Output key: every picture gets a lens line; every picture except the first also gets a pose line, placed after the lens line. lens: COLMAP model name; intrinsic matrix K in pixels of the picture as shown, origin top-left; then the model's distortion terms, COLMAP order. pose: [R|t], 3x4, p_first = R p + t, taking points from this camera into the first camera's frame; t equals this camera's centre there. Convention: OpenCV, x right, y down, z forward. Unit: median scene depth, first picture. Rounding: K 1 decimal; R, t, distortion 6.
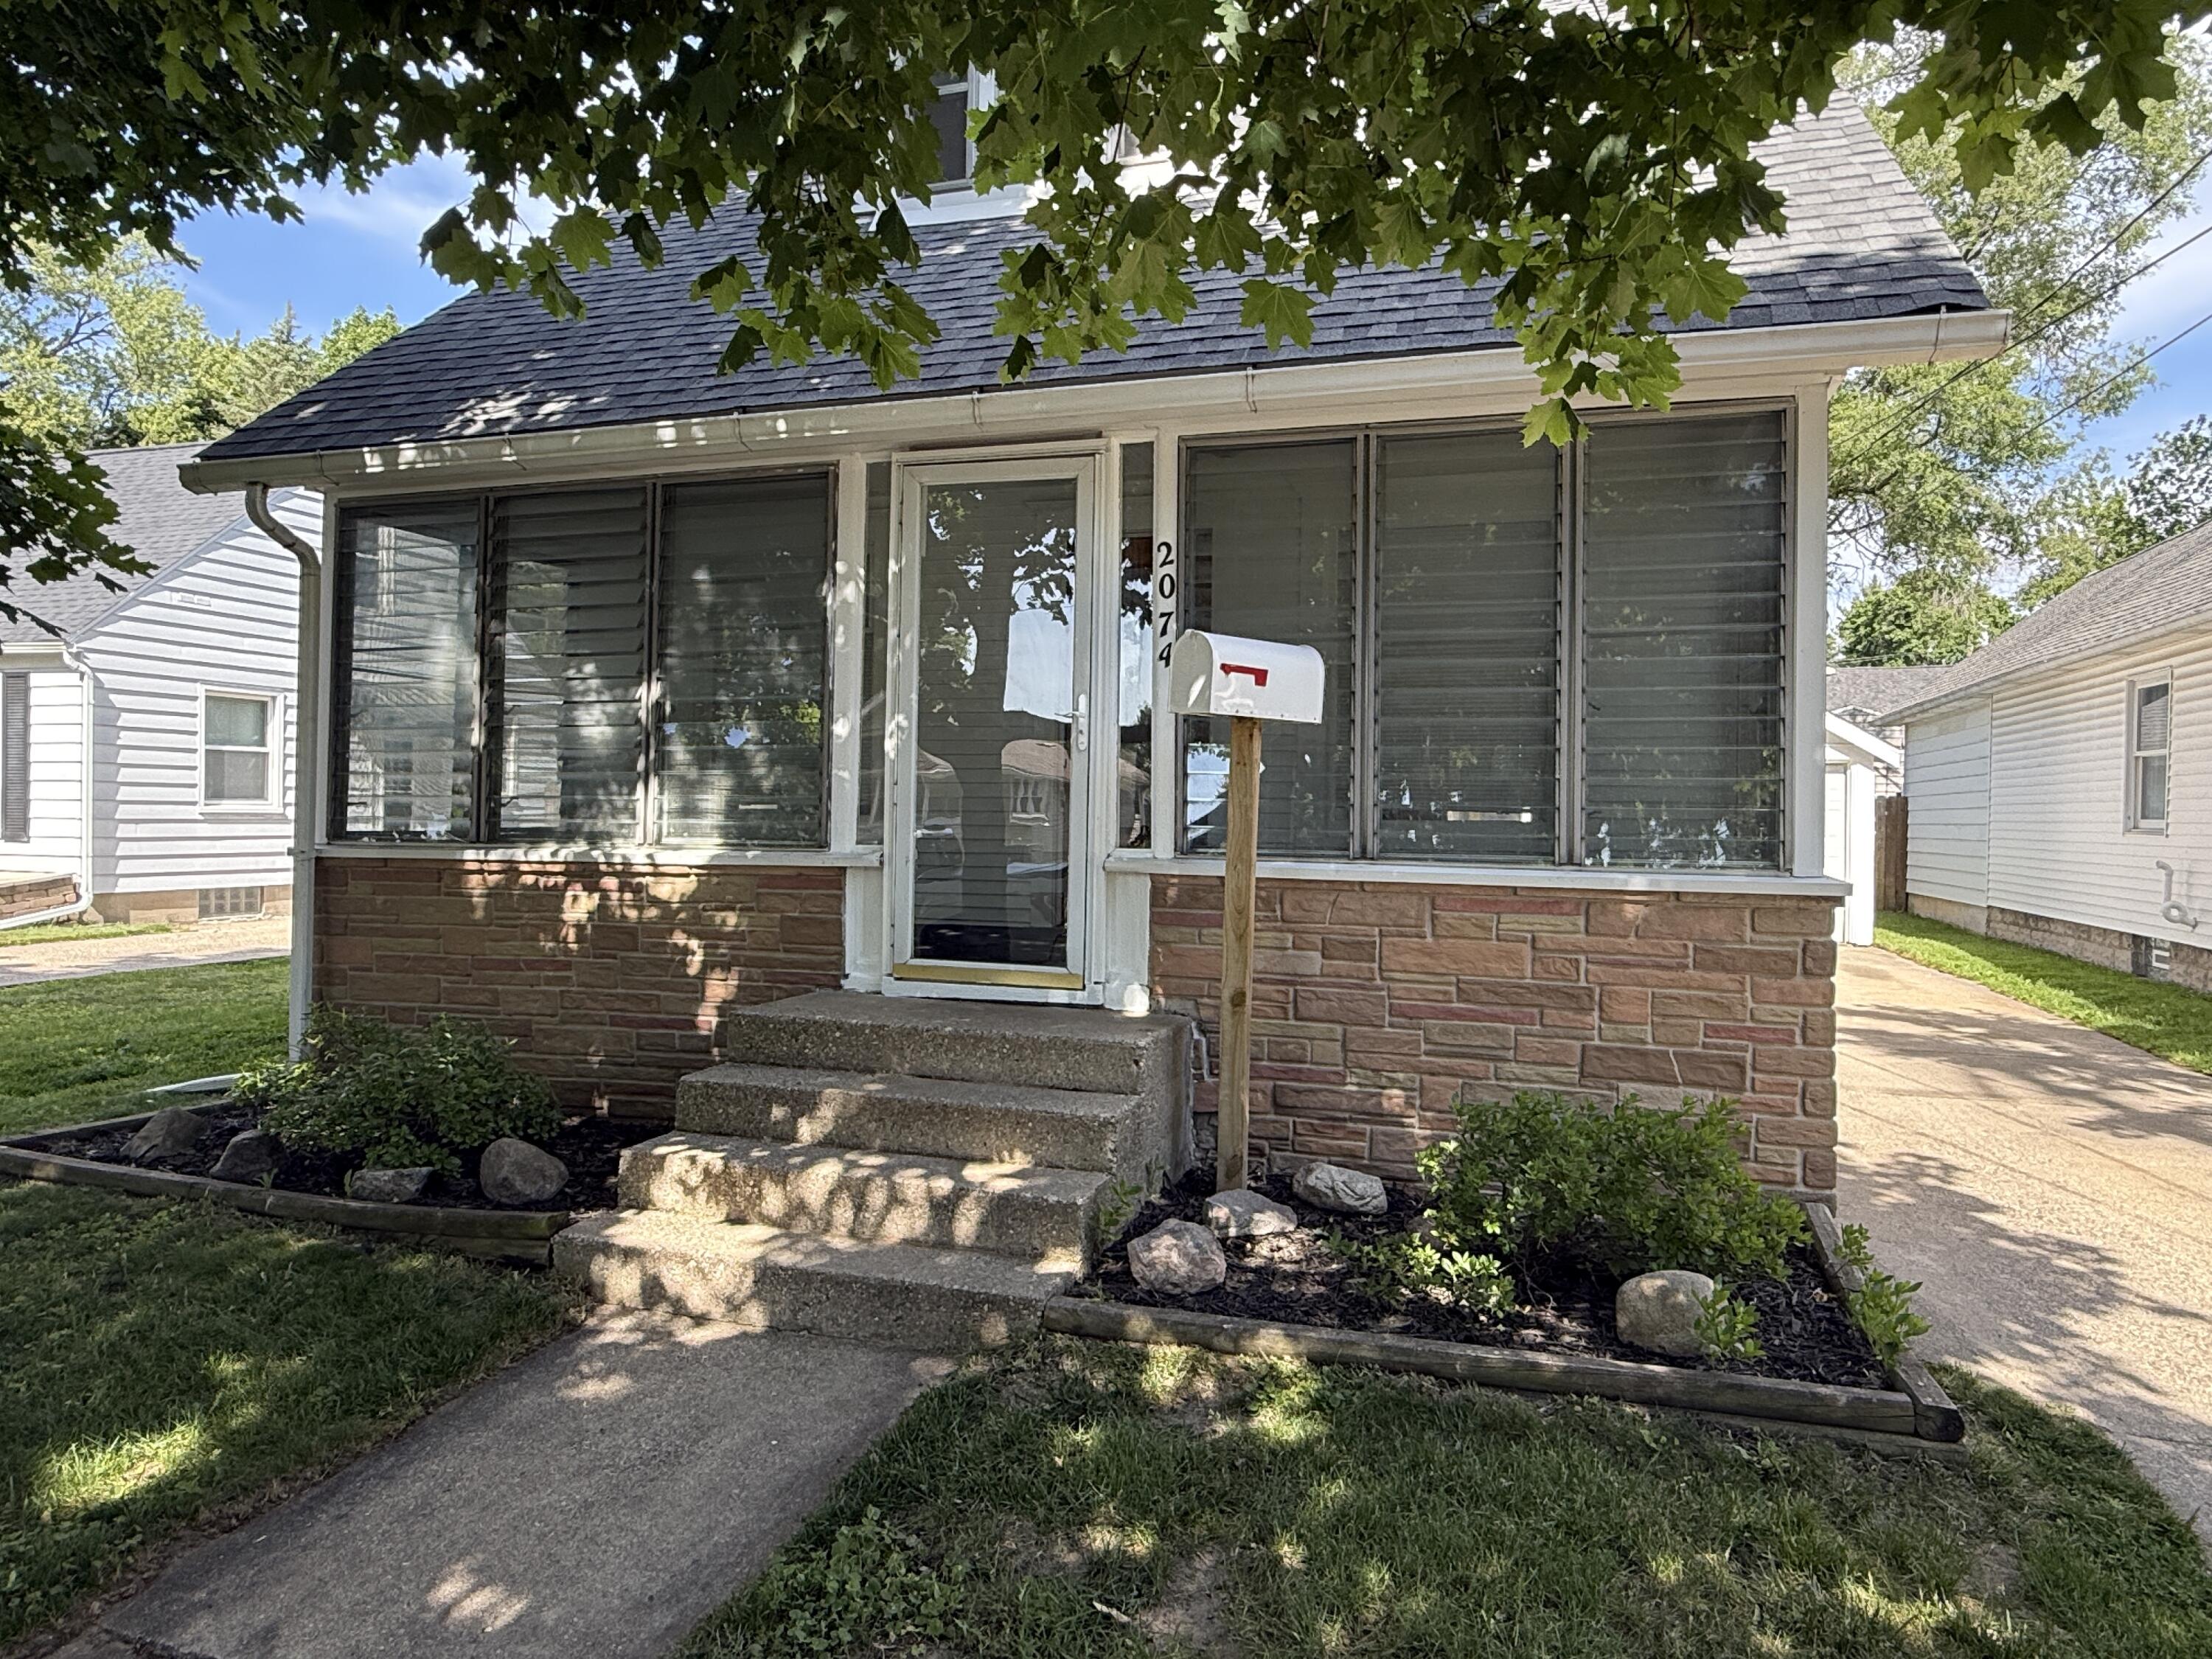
lens RADIAL K [[1399.2, 0, 1106.2], [0, 1399.2, 831.2], [0, 0, 1]] dist [-0.024620, 0.001470]
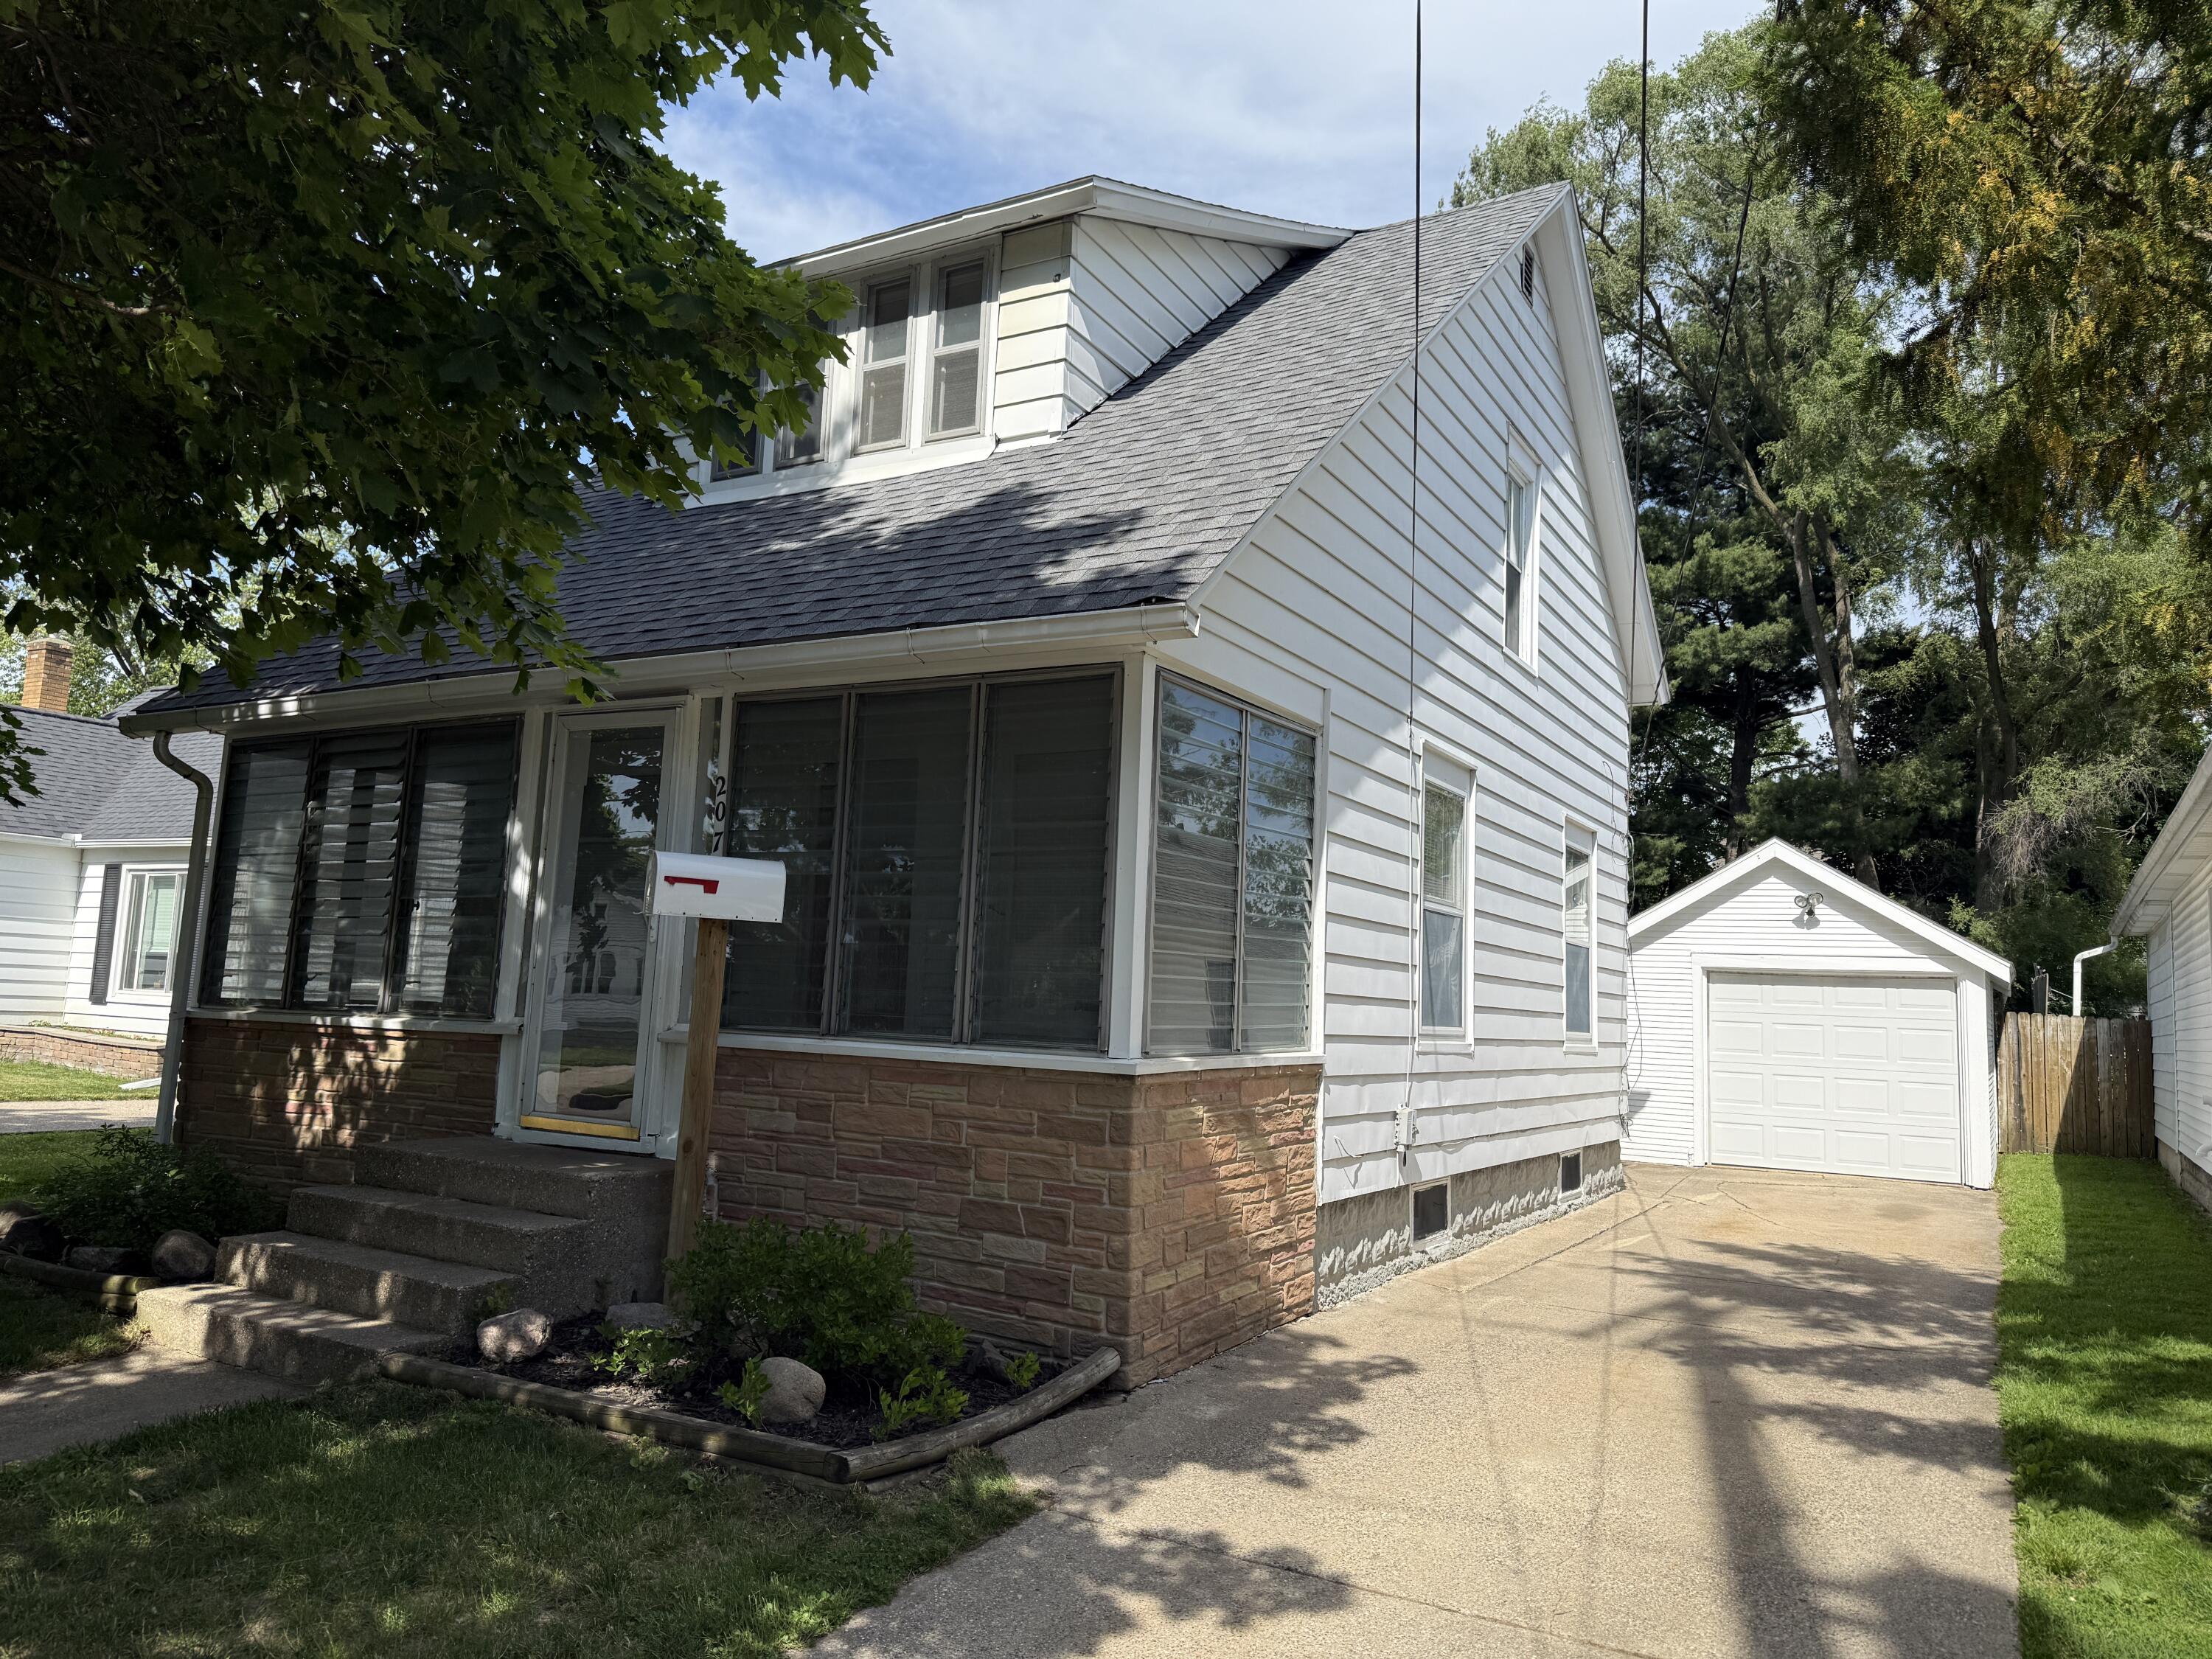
lens RADIAL K [[1543.3, 0, 1107.9], [0, 1543.3, 824.4], [0, 0, 1]] dist [0.008446, -0.017557]
pose [[0.976596, -0.001472, -0.215075, 0.668651], [-0.028478, 0.990287, -0.136091, 0.013040], [0.213186, 0.139031, 0.967069, -0.247523]]
